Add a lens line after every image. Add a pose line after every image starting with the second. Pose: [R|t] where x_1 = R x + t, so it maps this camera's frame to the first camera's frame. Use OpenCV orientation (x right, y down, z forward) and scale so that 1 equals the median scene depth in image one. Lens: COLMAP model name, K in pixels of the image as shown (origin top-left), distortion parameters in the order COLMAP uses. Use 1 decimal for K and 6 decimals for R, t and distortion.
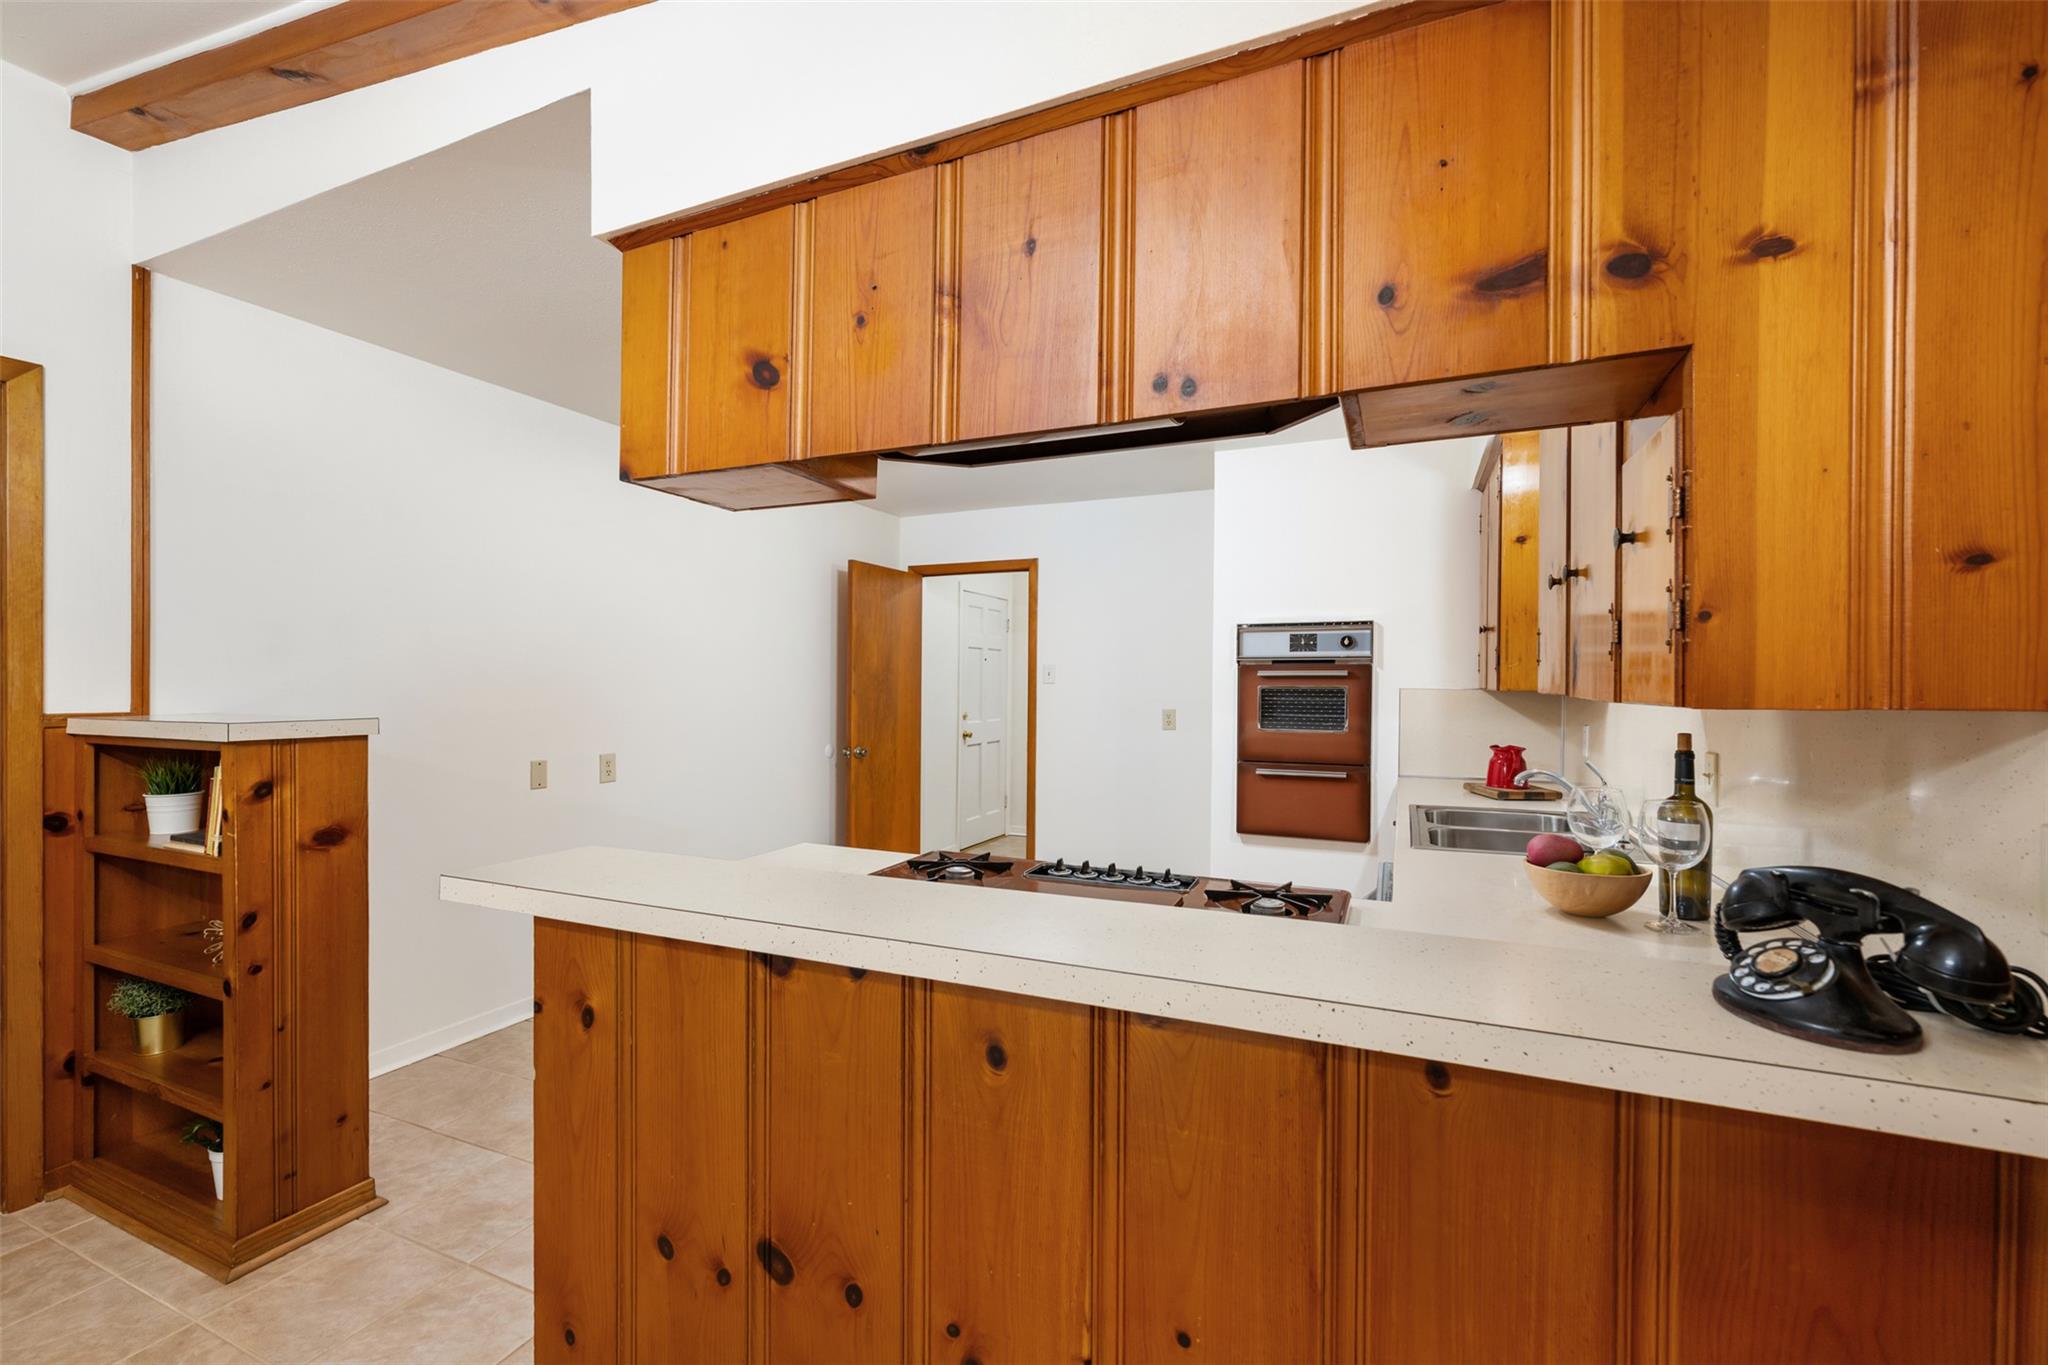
lens RADIAL K [[857.8, 0, 1024.0], [0, 857.8, 682.5], [0, 0, 1]] dist [-0.001467, -0.000017]
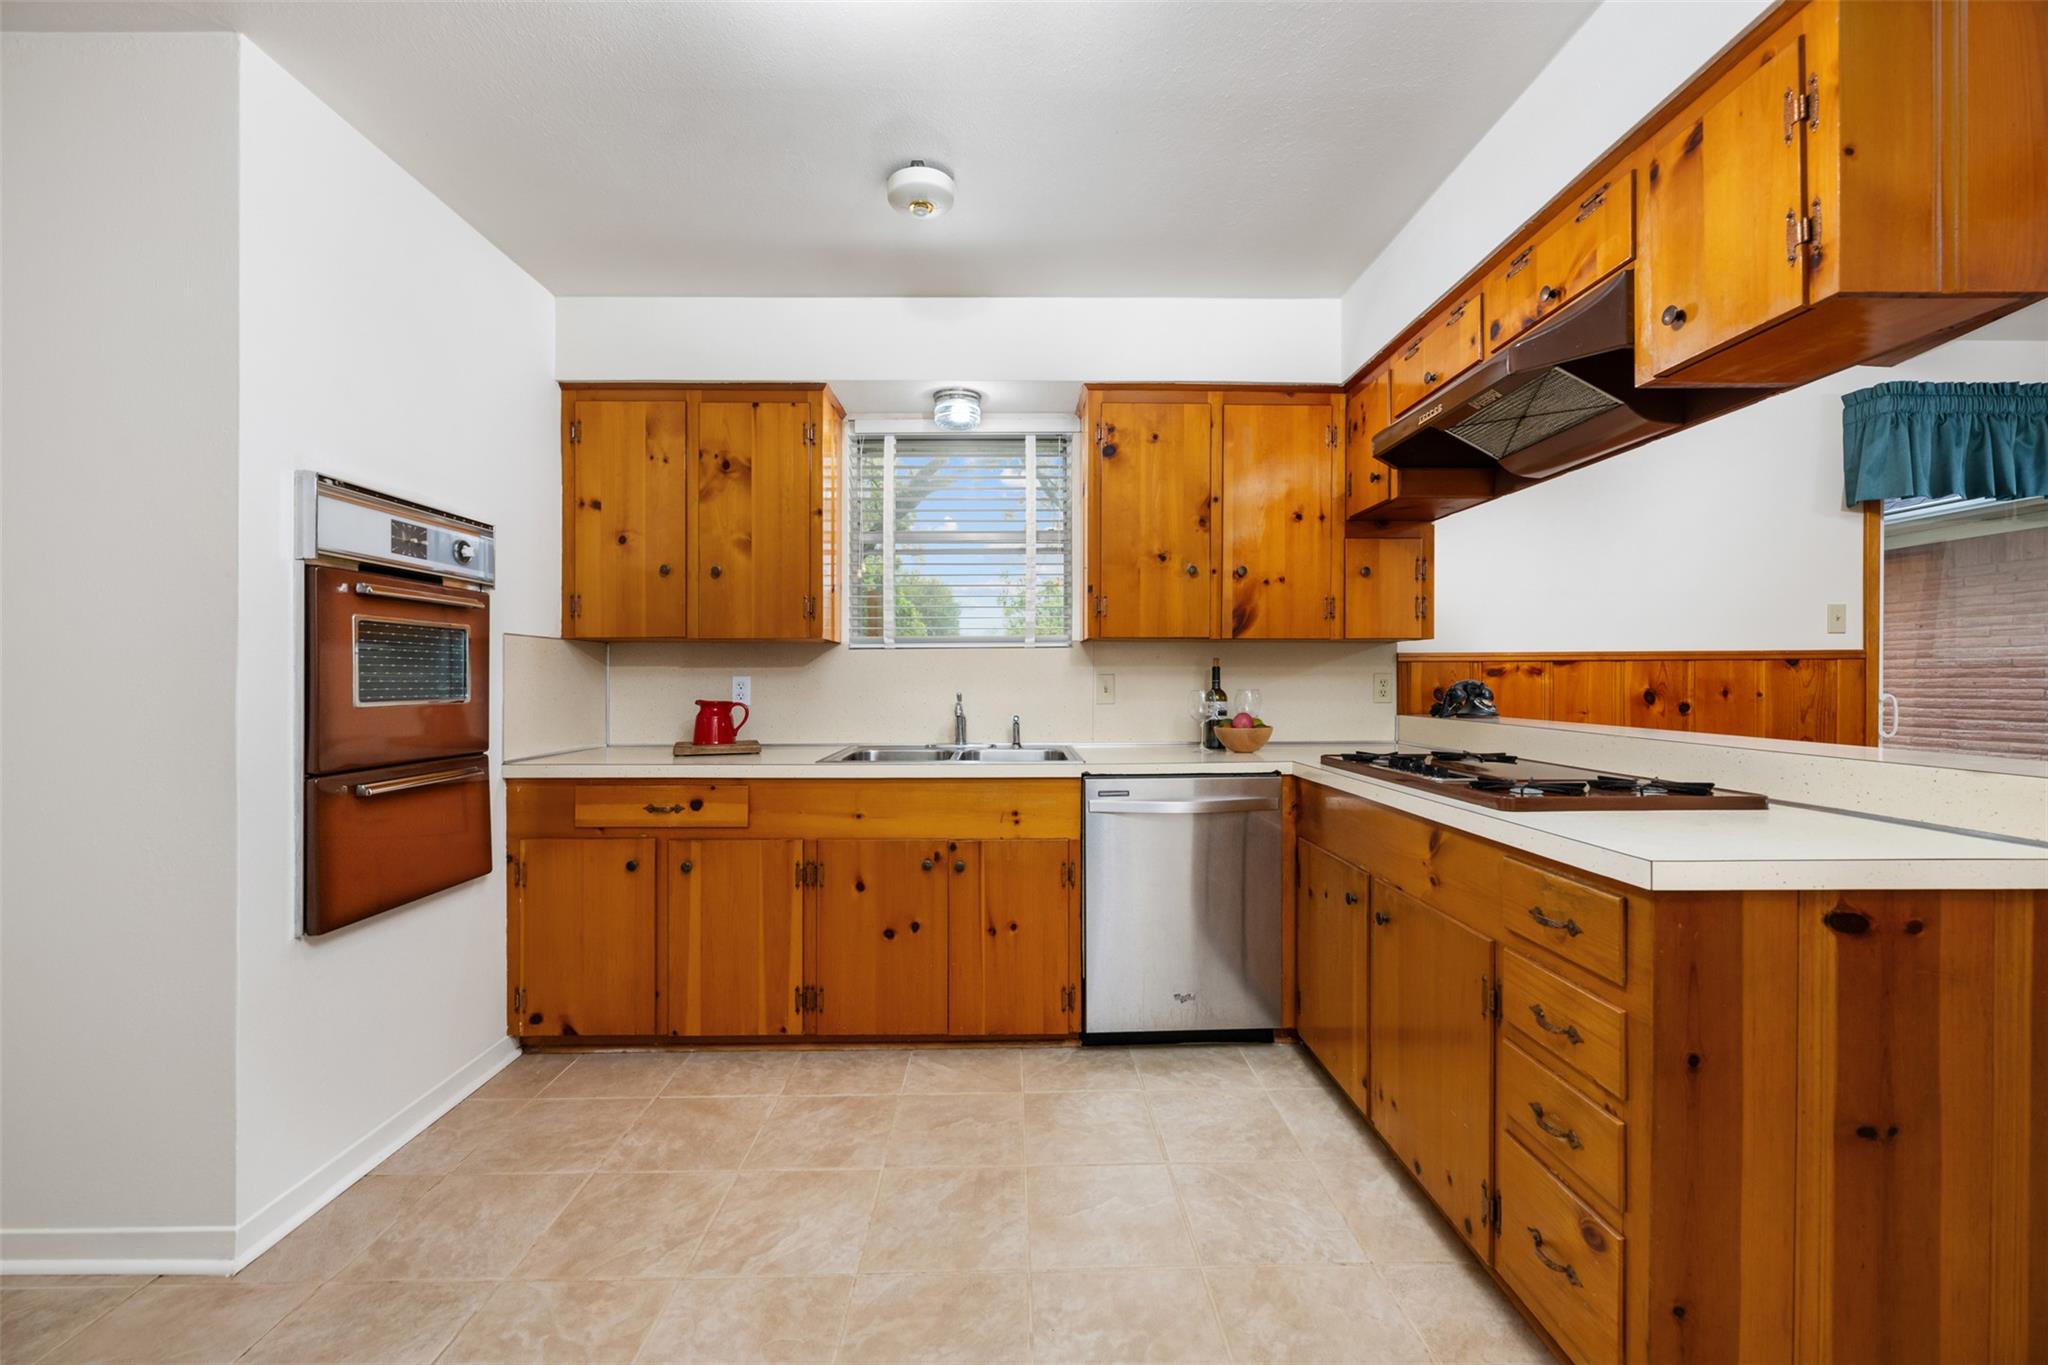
lens RADIAL K [[807.6, 0, 1020.8], [0, 807.6, 669.1], [0, 0, 1]] dist [0.001150, 0.000338]
pose [[-0.422033, 0.008989, 0.906536, -0.540309], [0.000615, 0.999953, -0.009629, 0.073150], [-0.906580, -0.003507, -0.422019, 1.575037]]
